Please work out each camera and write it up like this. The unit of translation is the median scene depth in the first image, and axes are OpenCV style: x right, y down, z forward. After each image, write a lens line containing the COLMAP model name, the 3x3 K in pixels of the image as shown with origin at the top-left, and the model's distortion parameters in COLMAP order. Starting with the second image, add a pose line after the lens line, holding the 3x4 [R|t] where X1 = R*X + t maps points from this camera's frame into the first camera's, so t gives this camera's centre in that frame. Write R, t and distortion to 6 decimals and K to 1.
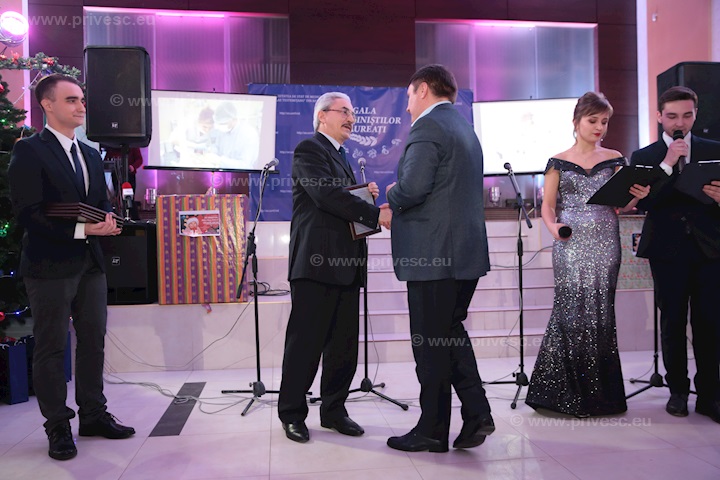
lens RADIAL K [[660.9, 0, 360.0], [0, 660.9, 240.0], [0, 0, 1]] dist [0.006169, 0.001570]
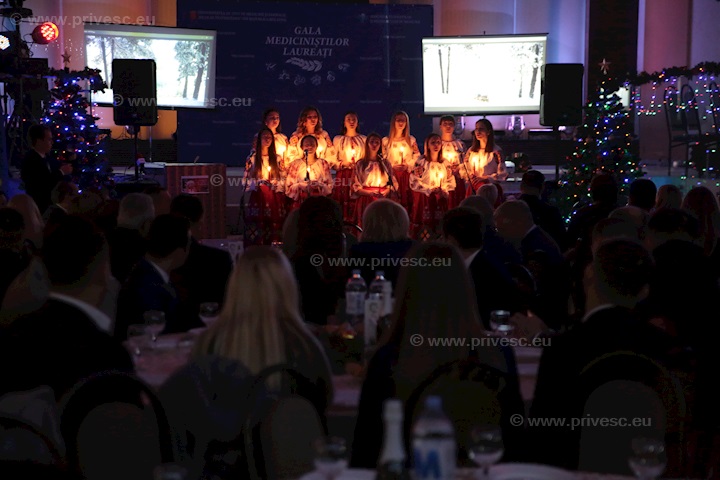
lens RADIAL K [[1433.0, 0, 360.0], [0, 1433.0, 240.0], [0, 0, 1]] dist [0.319459, -0.018547]
pose [[0.998749, 0.015432, 0.047558, -0.025390], [-0.019070, 0.996847, 0.077016, -0.150161], [-0.046219, -0.077827, 0.995895, -2.133817]]
